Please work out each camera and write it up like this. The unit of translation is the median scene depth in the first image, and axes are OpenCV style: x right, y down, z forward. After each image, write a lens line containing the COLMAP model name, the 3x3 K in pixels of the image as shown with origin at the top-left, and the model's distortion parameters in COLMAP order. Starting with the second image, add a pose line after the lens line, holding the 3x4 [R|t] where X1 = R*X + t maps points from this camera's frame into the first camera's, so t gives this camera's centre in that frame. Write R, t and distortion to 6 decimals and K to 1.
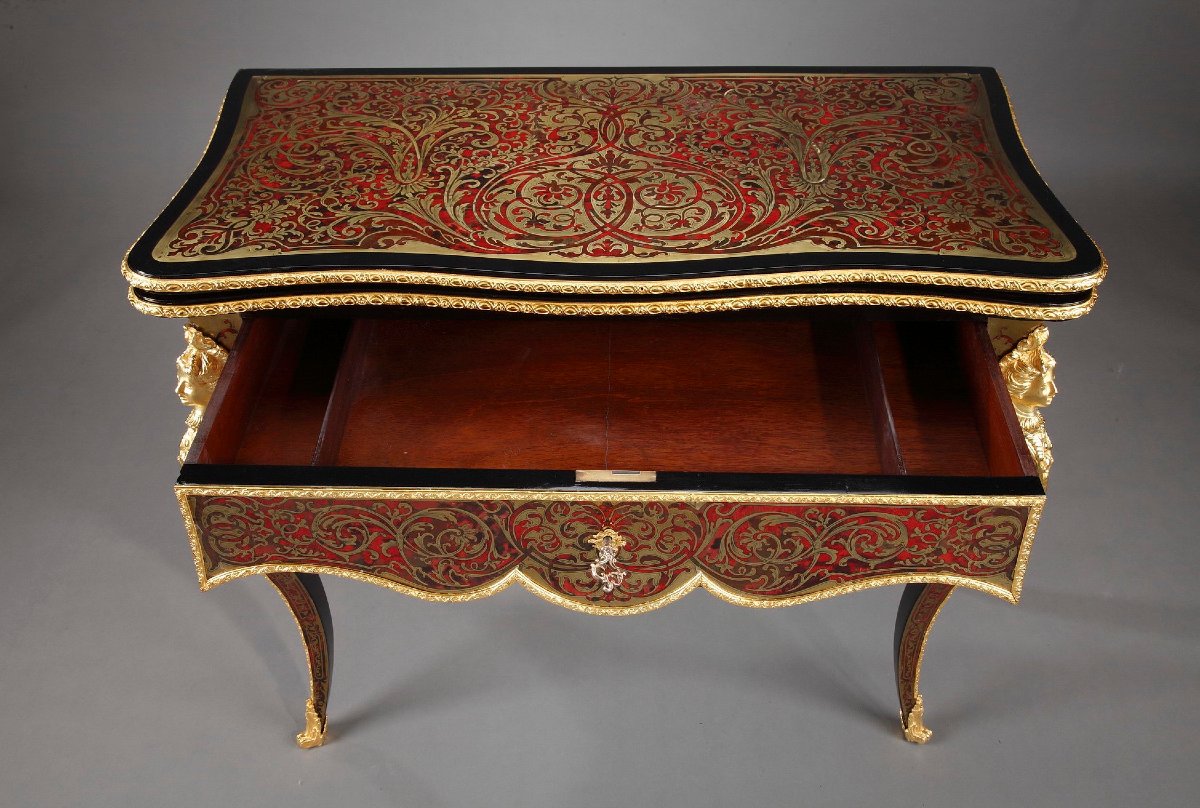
lens RADIAL K [[1185.1, 0, 600.0], [0, 1185.1, 404.0], [0, 0, 1]] dist [0.014461, 0.010746]
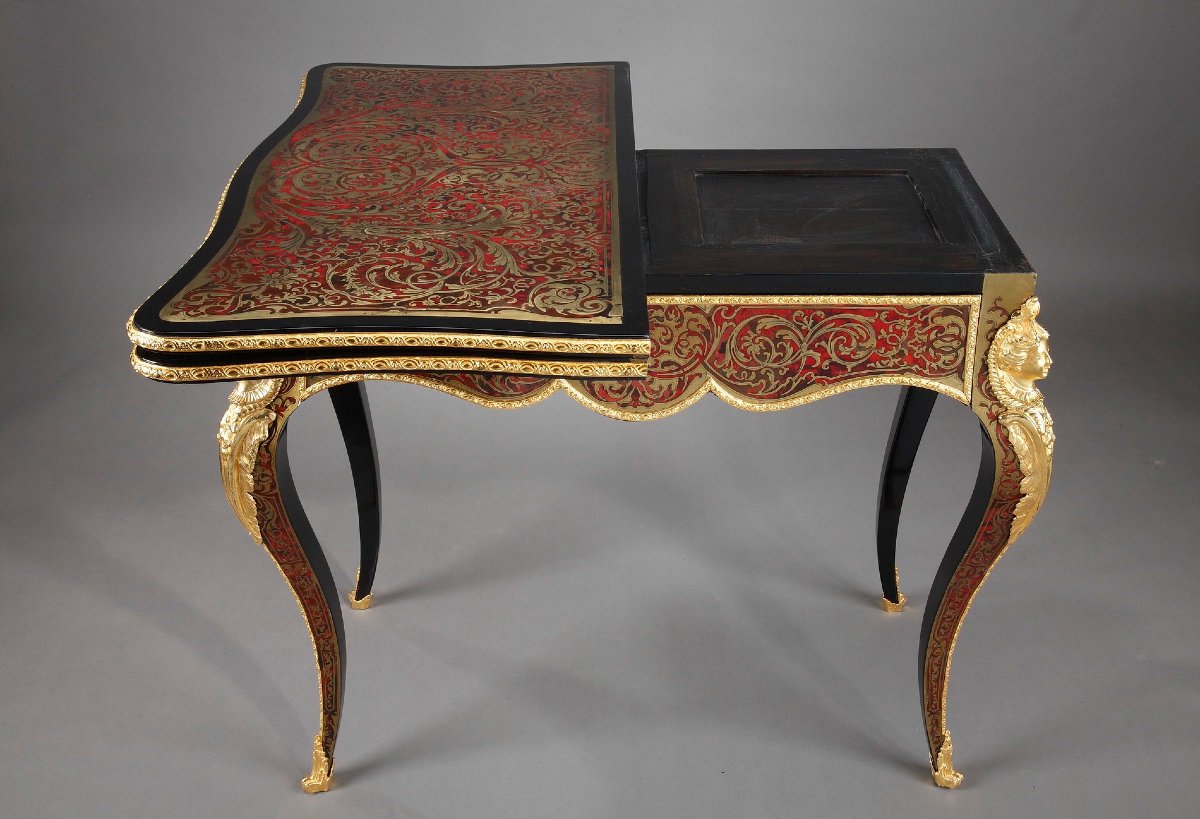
lens RADIAL K [[1378.7, 0, 600.0], [0, 1378.7, 409.5], [0, 0, 1]] dist [0.030124, -0.011288]
pose [[0.999970, 0.001044, 0.007614, -0.041244], [0.000544, 0.978634, -0.205608, 0.475502], [-0.007666, 0.205606, 0.978605, -0.397520]]
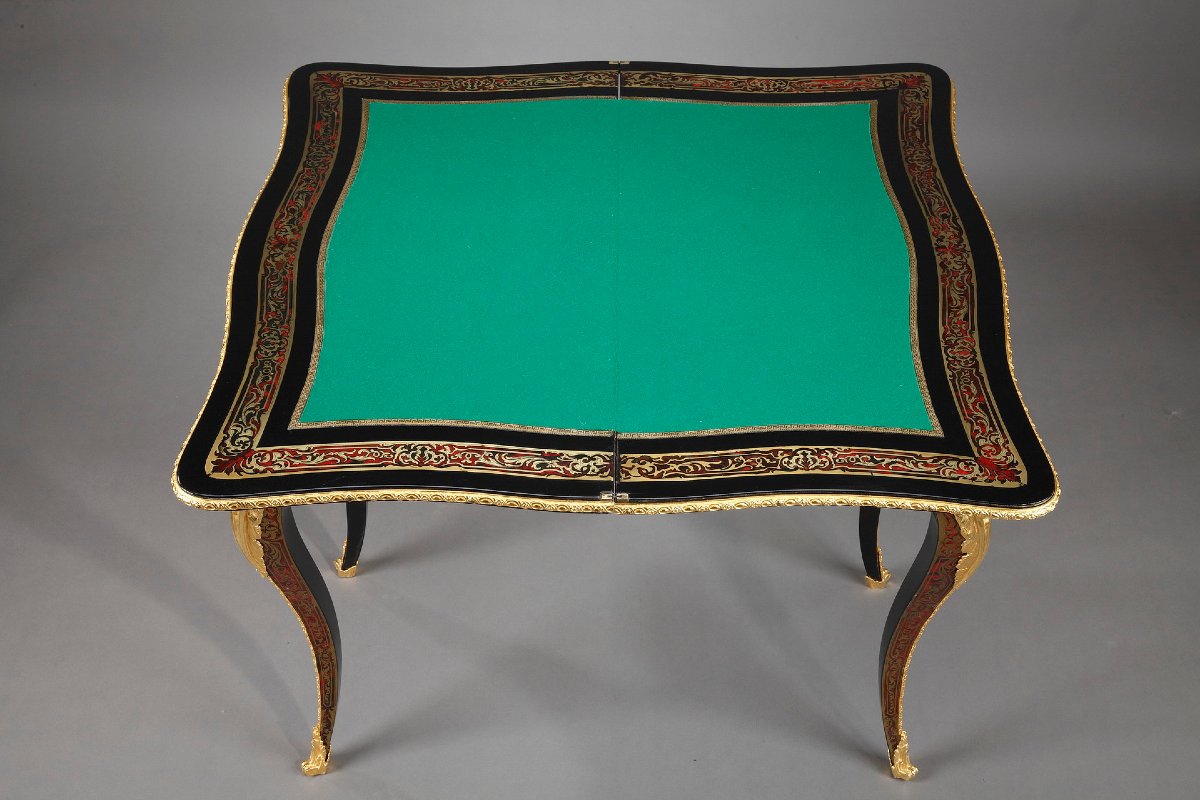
lens RADIAL K [[1878.0, 0, 601.8], [0, 1878.0, 421.9], [0, 0, 1]] dist [0.021548, 0.034171]
pose [[0.999916, 0.012843, 0.001570, -0.006816], [-0.012826, 0.999863, -0.010453, 0.132484], [-0.001704, 0.010432, 0.999944, -1.142572]]
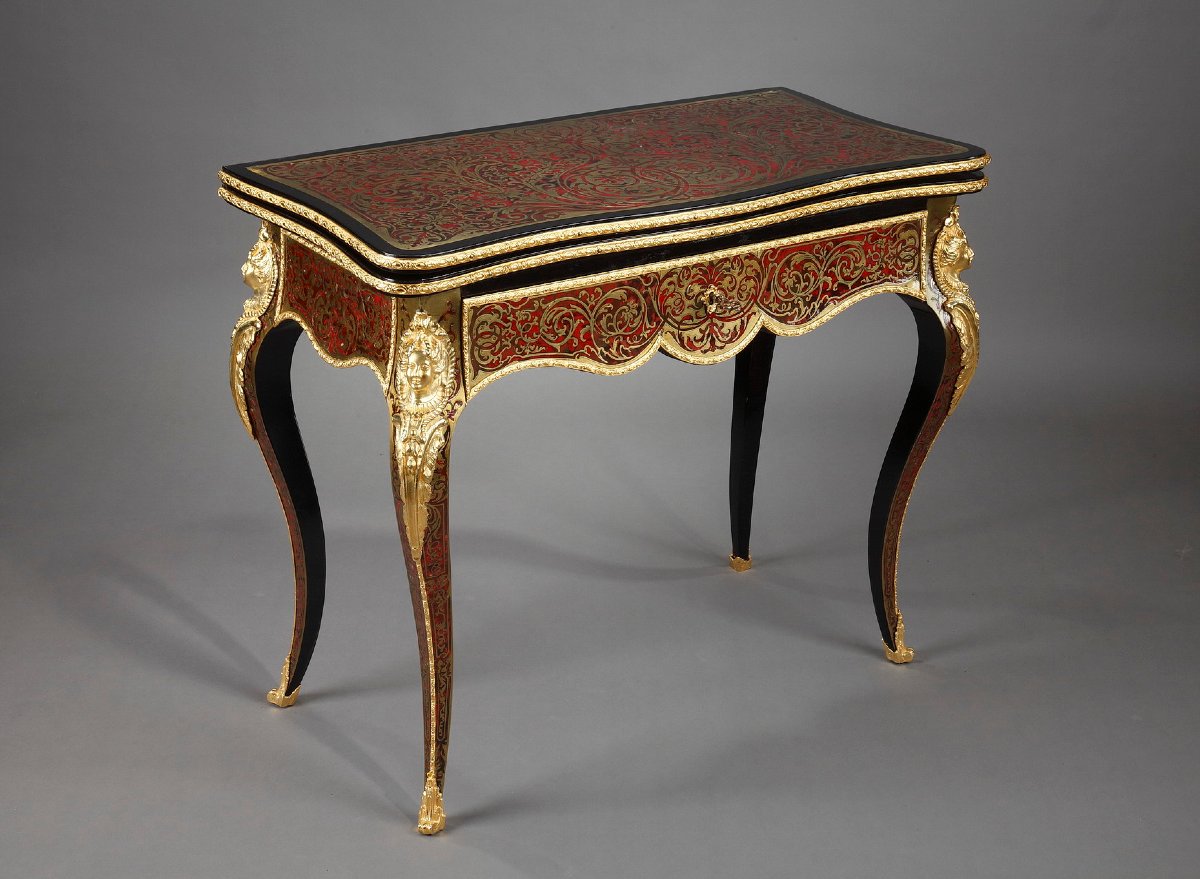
lens RADIAL K [[2172.5, 0, 585.4], [0, 2172.5, 438.1], [0, 0, 1]] dist [-0.002269, 0.058827]
pose [[0.807697, -0.197367, 0.555582, -1.627087], [0.361110, 0.910486, -0.201532, 0.751882], [-0.466074, 0.363403, 0.806668, -1.011665]]
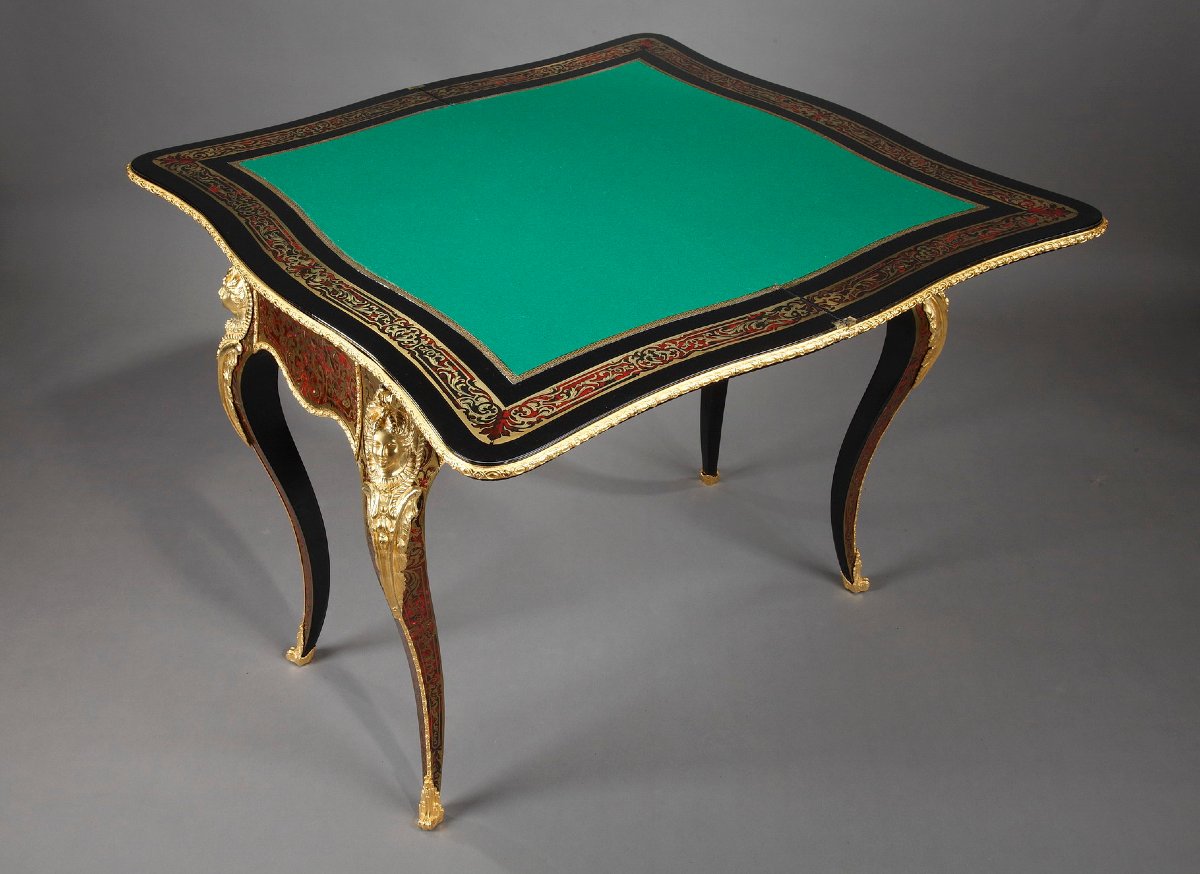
lens RADIAL K [[1345.8, 0, 564.8], [0, 1345.8, 432.9], [0, 0, 1]] dist [0.030982, 0.011467]
pose [[0.809574, -0.322610, 0.490422, -0.949485], [0.381491, 0.924114, -0.021852, 0.214684], [-0.446156, 0.204782, 0.871211, -0.314711]]
